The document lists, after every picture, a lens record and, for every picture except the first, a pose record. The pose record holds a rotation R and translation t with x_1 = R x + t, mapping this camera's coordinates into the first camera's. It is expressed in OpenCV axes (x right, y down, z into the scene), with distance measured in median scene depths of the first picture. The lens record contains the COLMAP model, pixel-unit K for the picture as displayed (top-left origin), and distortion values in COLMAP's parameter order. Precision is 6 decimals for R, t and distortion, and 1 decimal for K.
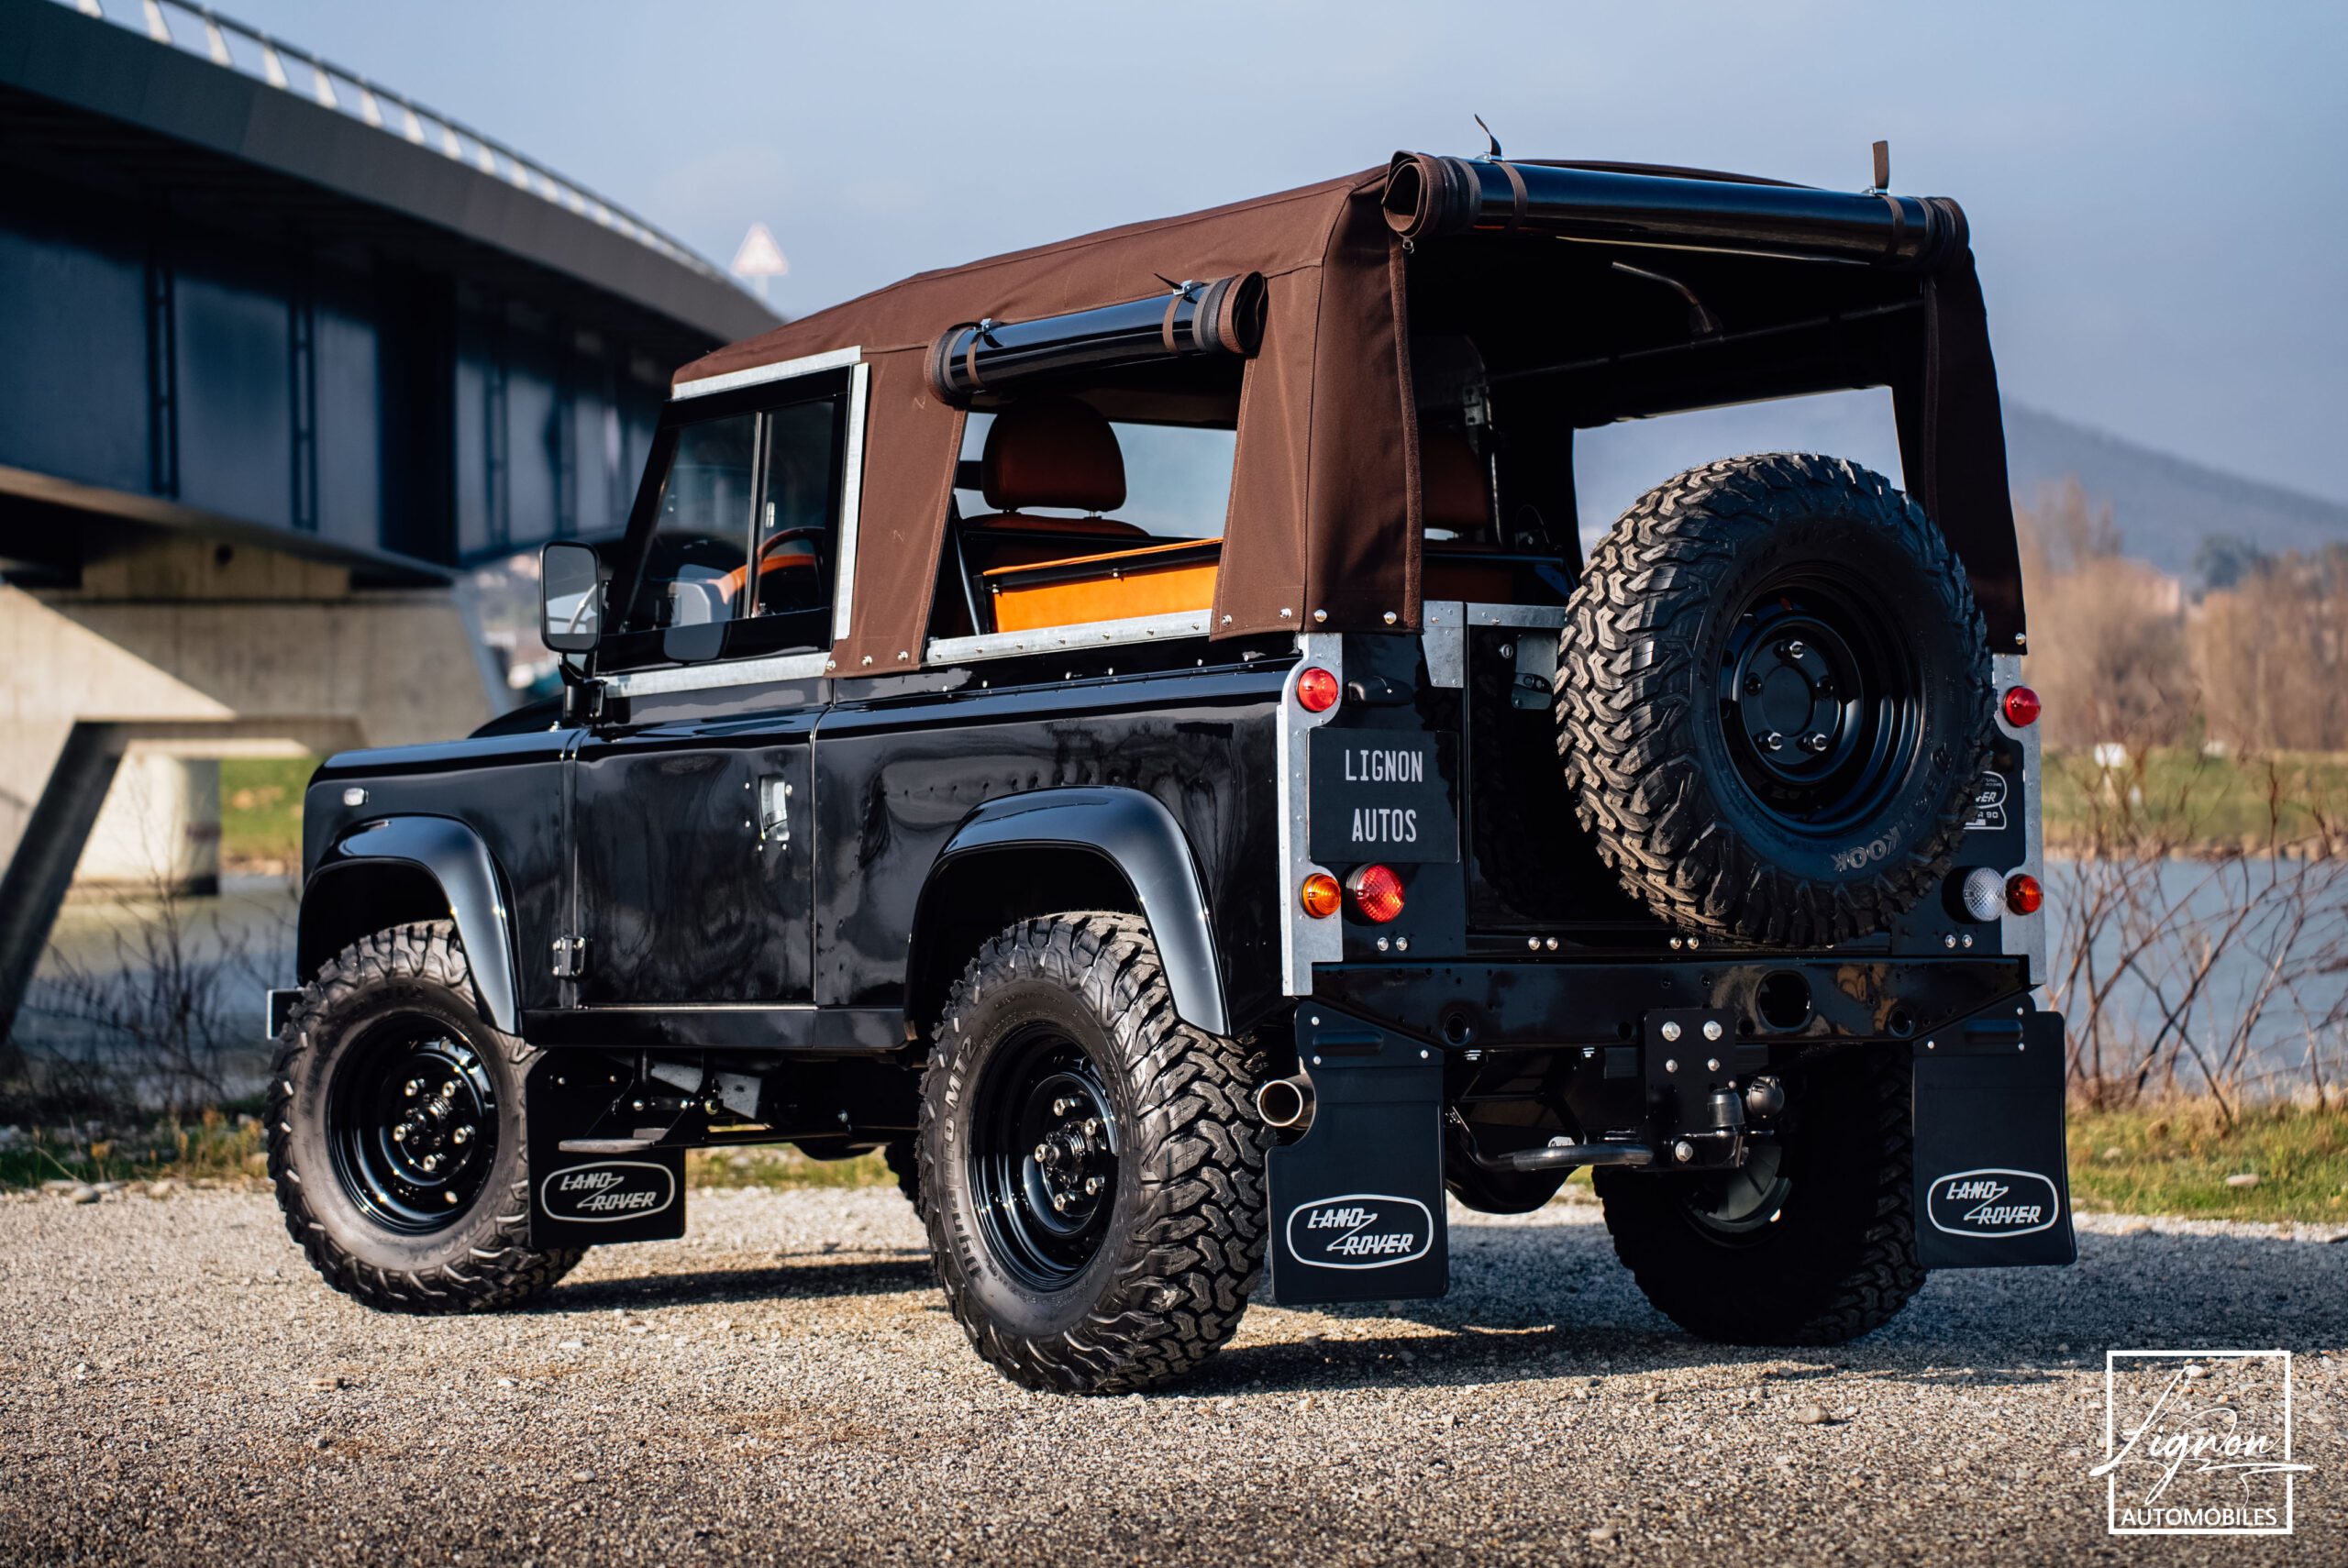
lens RADIAL K [[4807.9, 0, 1180.3], [0, 4807.9, 775.8], [0, 0, 1]] dist [0.616160, 0.240545]
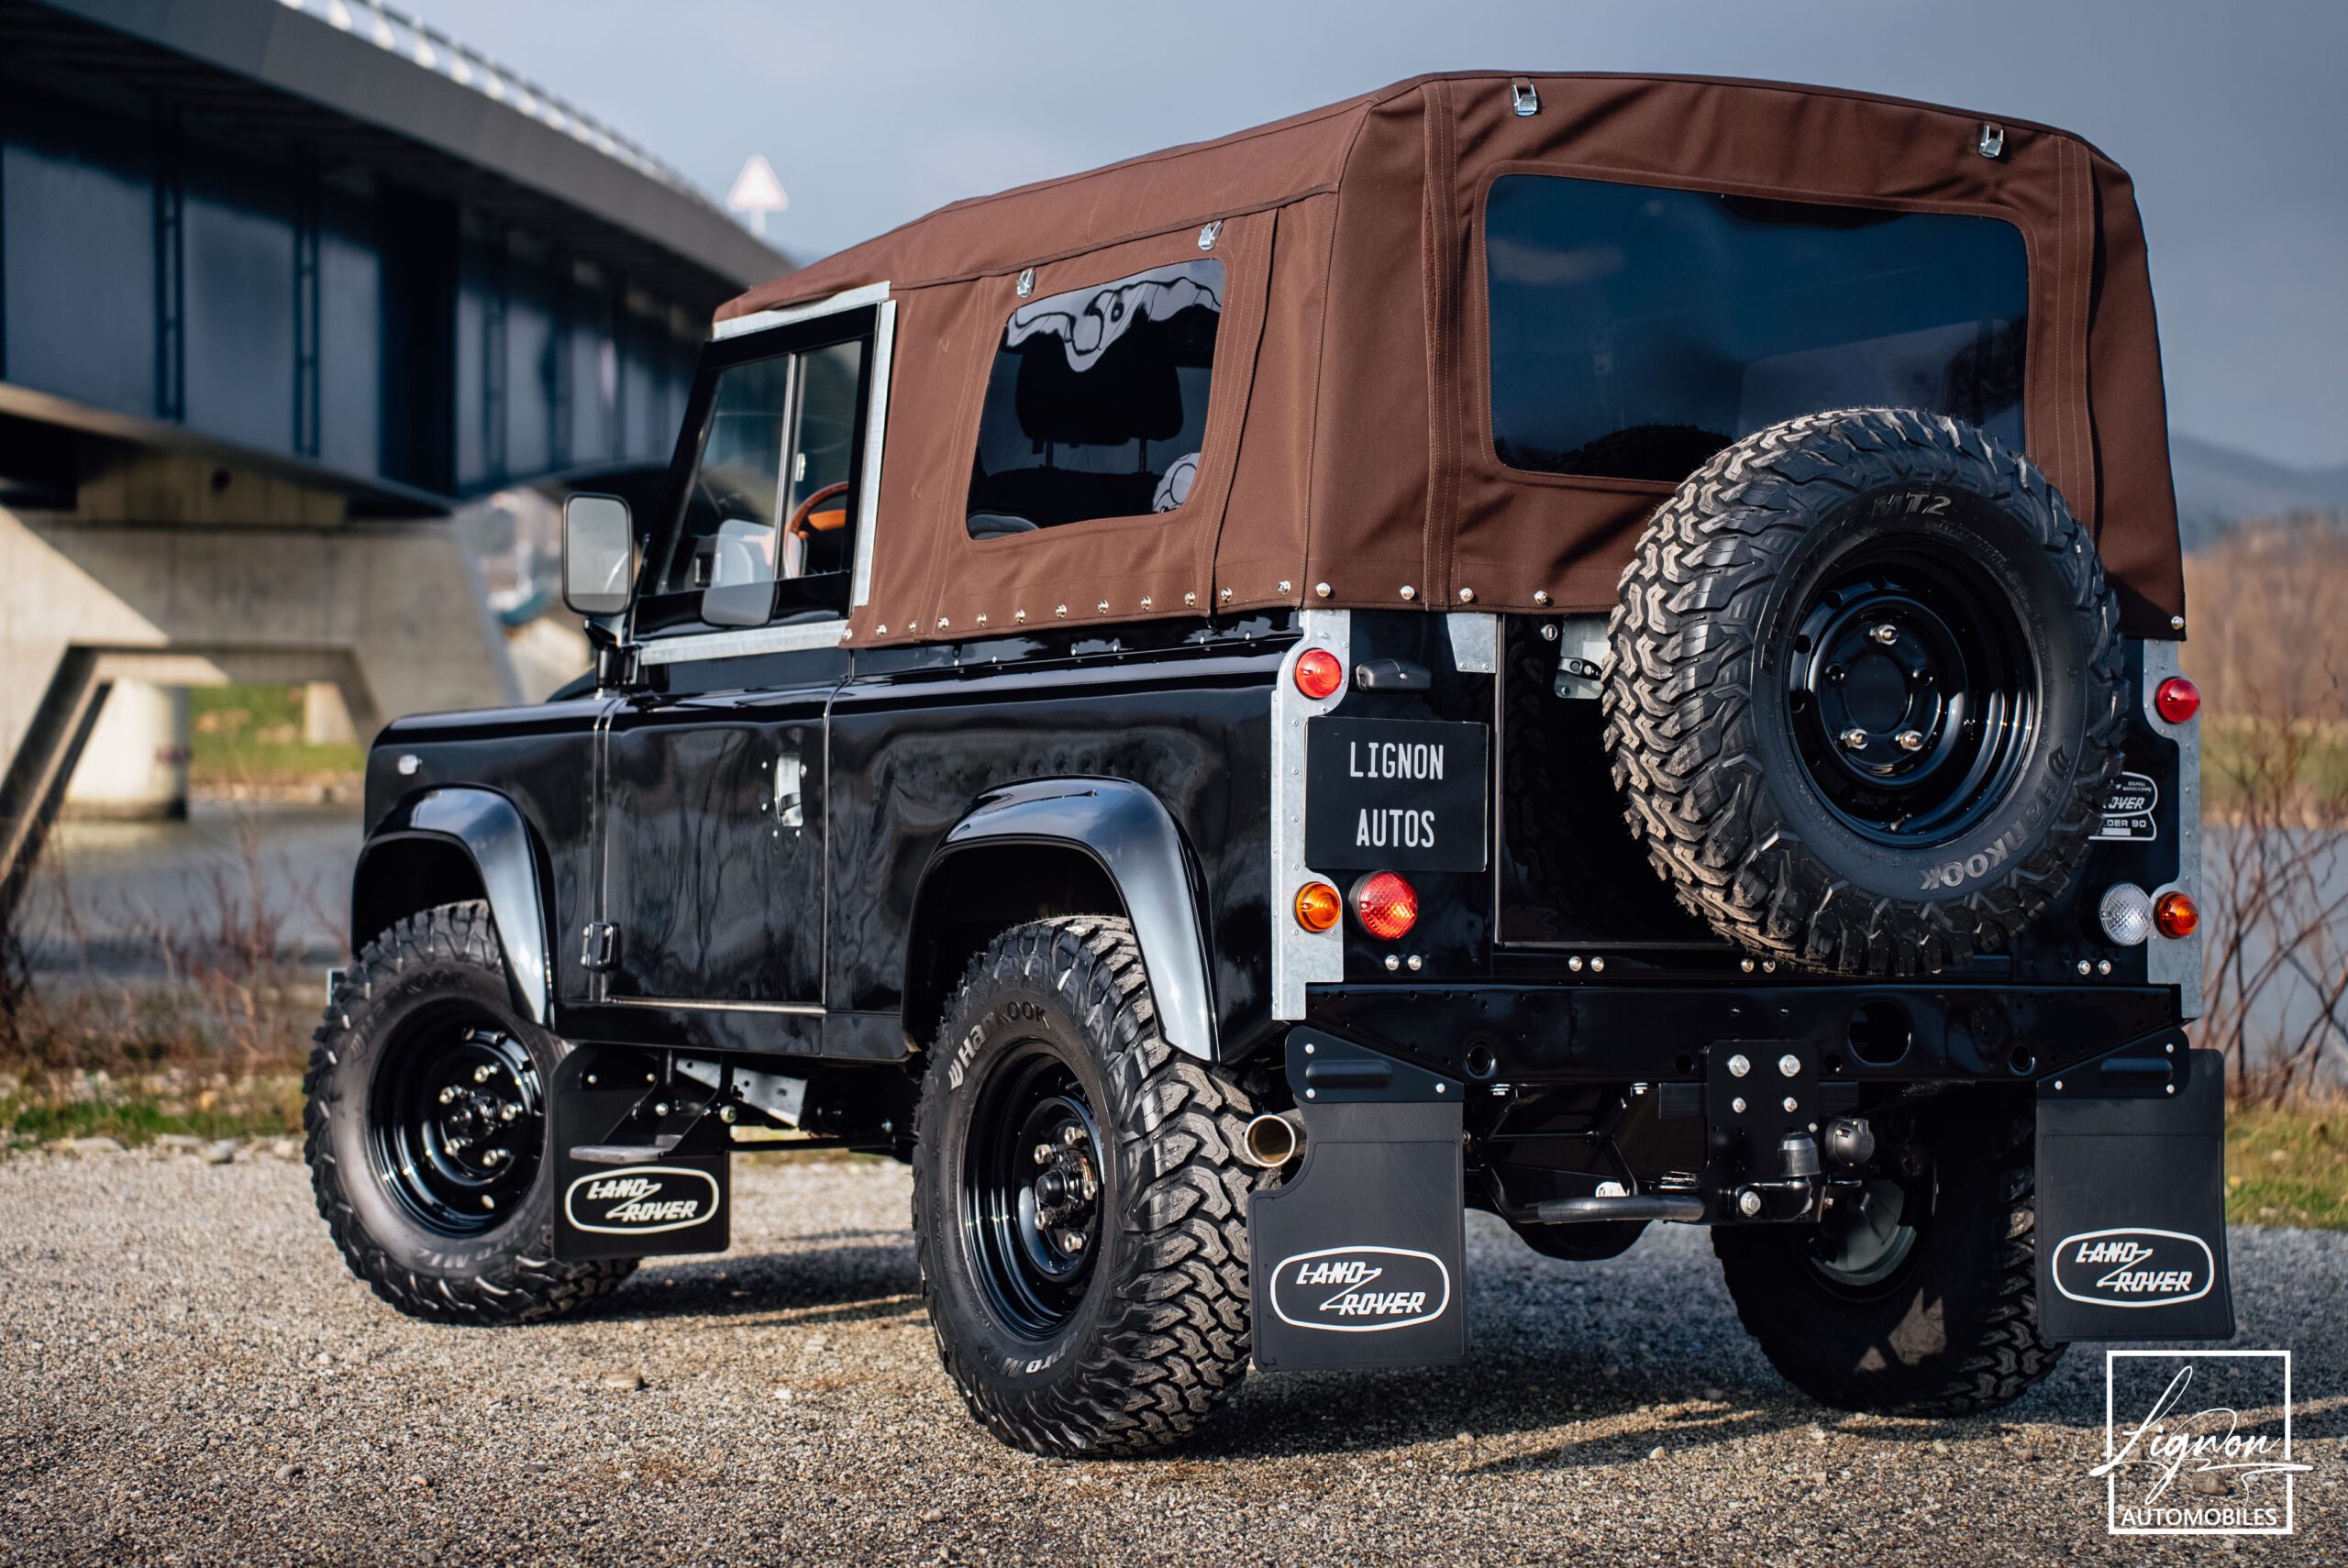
lens RADIAL K [[4807.9, 0, 1180.3], [0, 4807.9, 775.8], [0, 0, 1]] dist [0.616160, 0.240545]
pose [[0.995683, 0.017011, -0.091251, 0.079955], [-0.015989, 0.999801, 0.011914, -0.008934], [0.091435, -0.010404, 0.995757, 0.113242]]
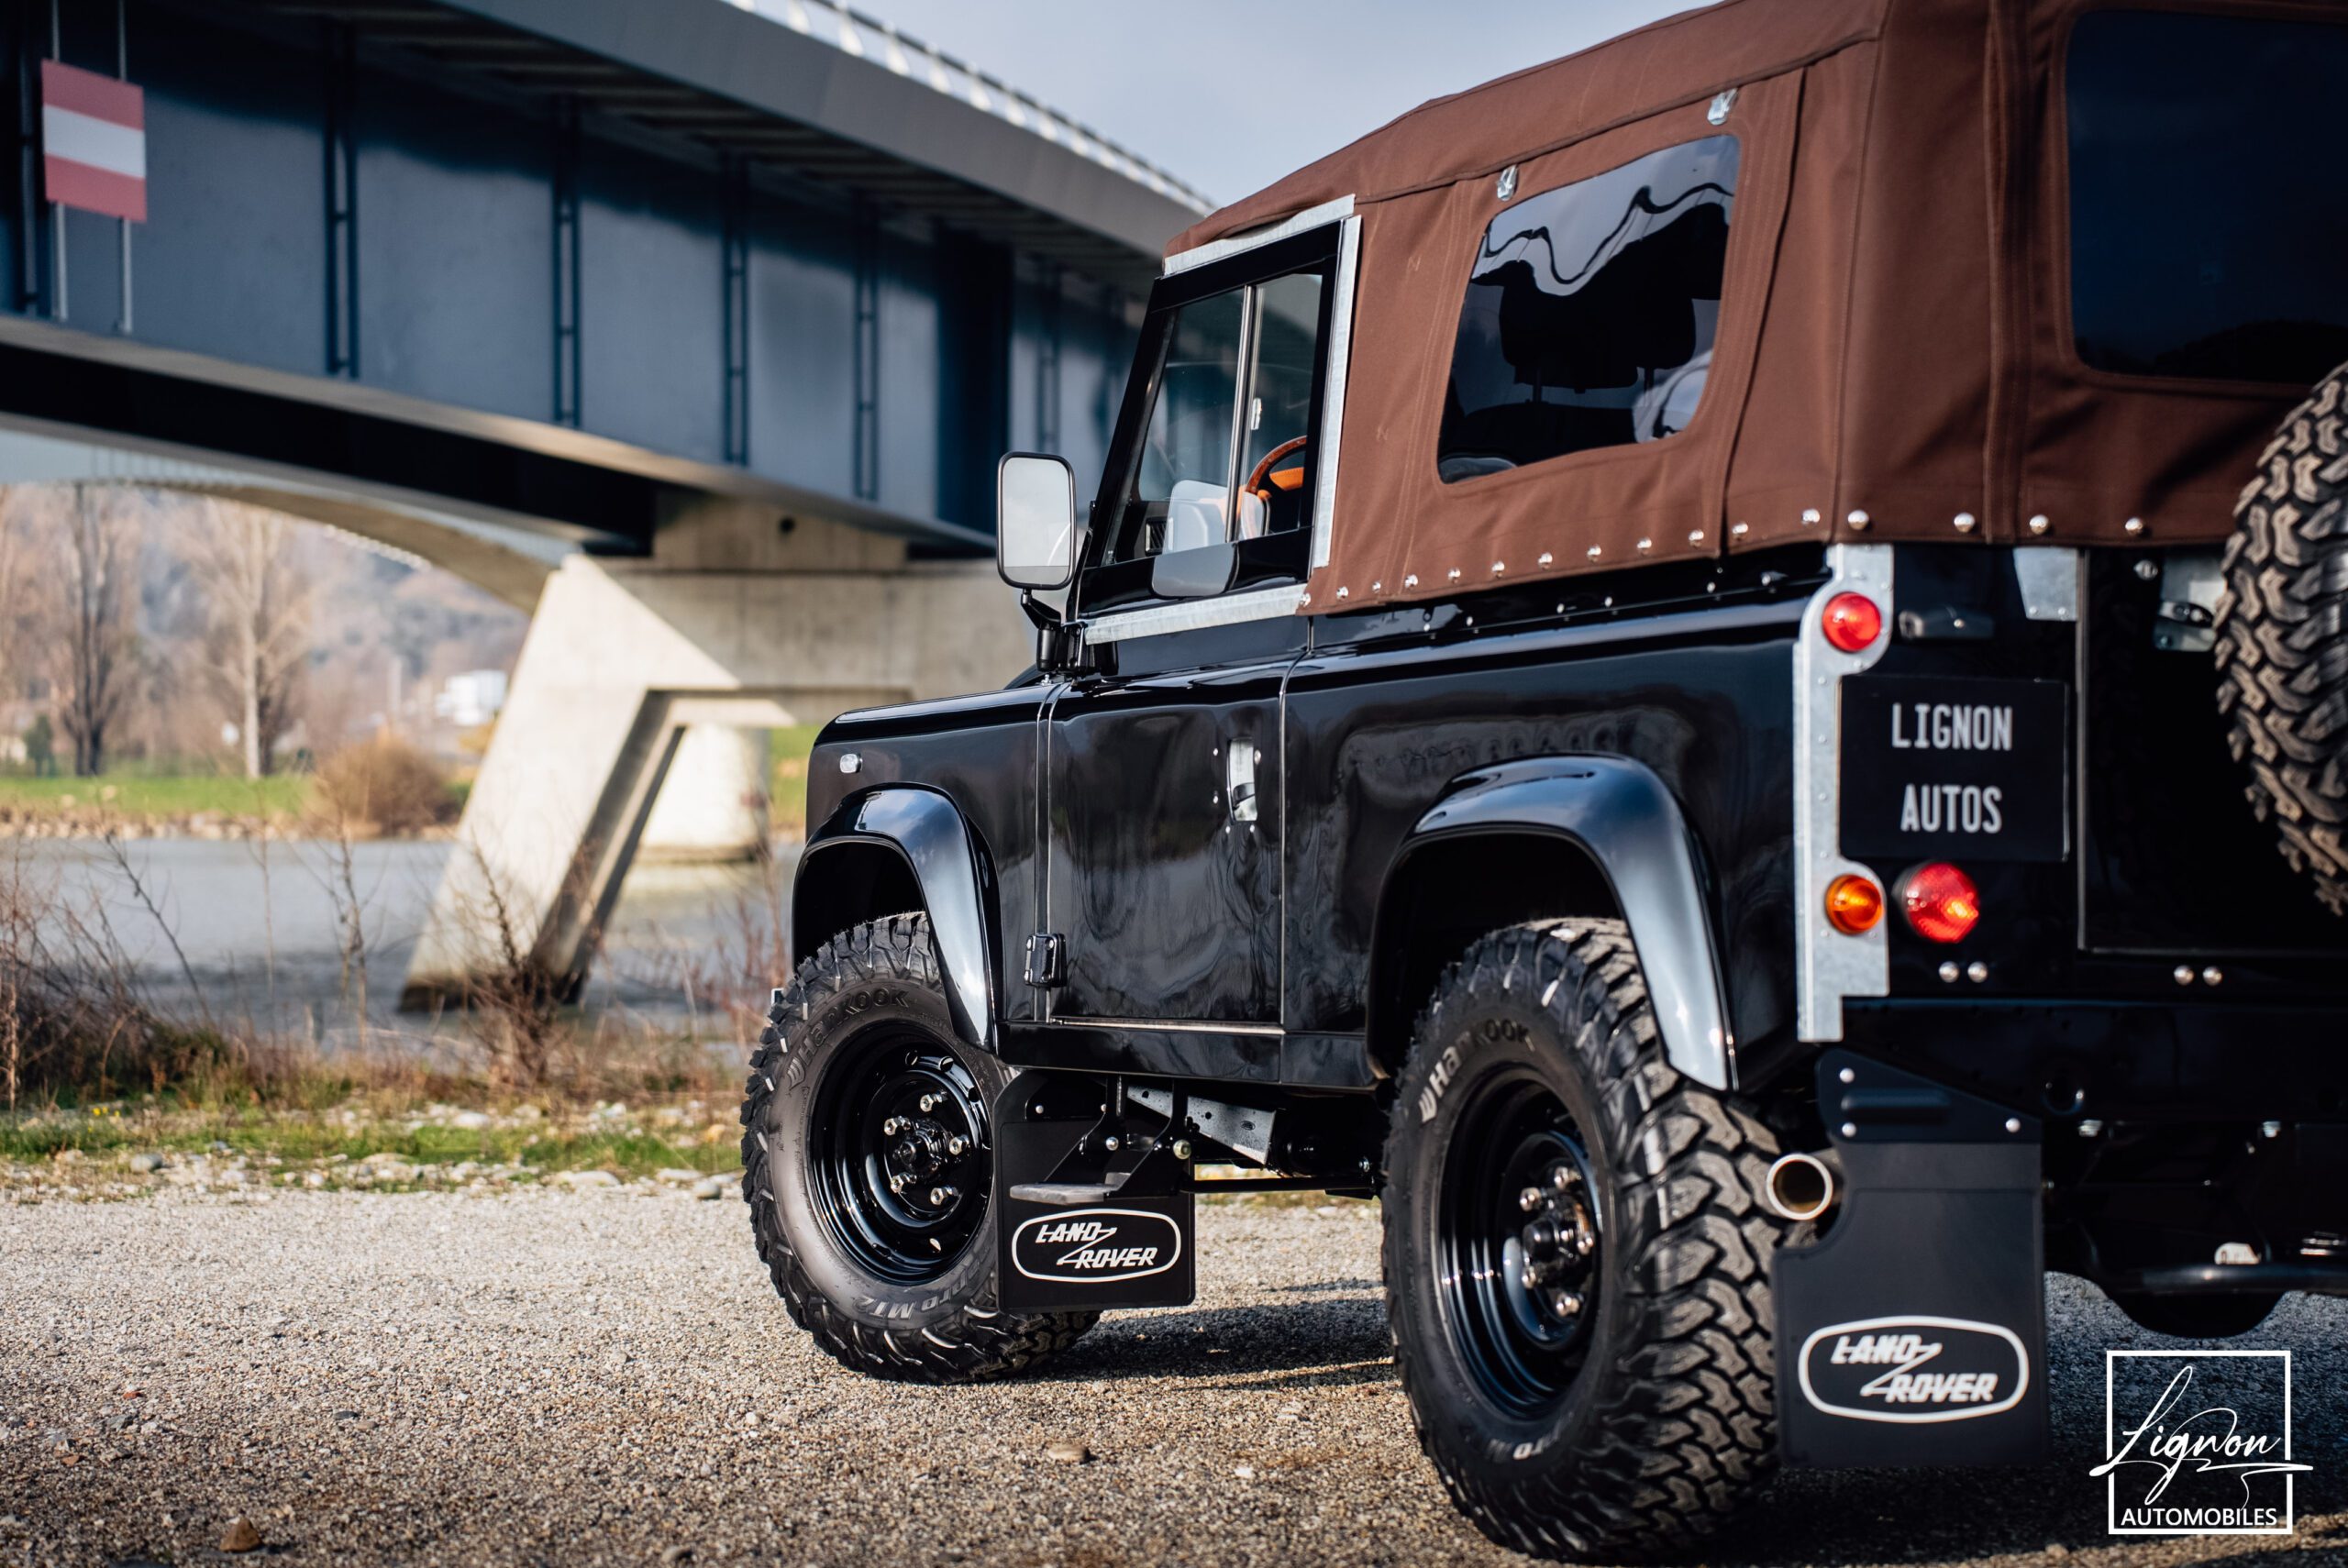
lens RADIAL K [[4832.6, 0, 1178.2], [0, 4832.6, 763.9], [0, 0, 1]] dist [0.531049, 1.590108]
pose [[0.978659, 0.007883, -0.205338, 0.076726], [-0.007531, 0.999969, 0.002497, 0.002375], [0.205351, -0.000897, 0.978688, 0.242128]]
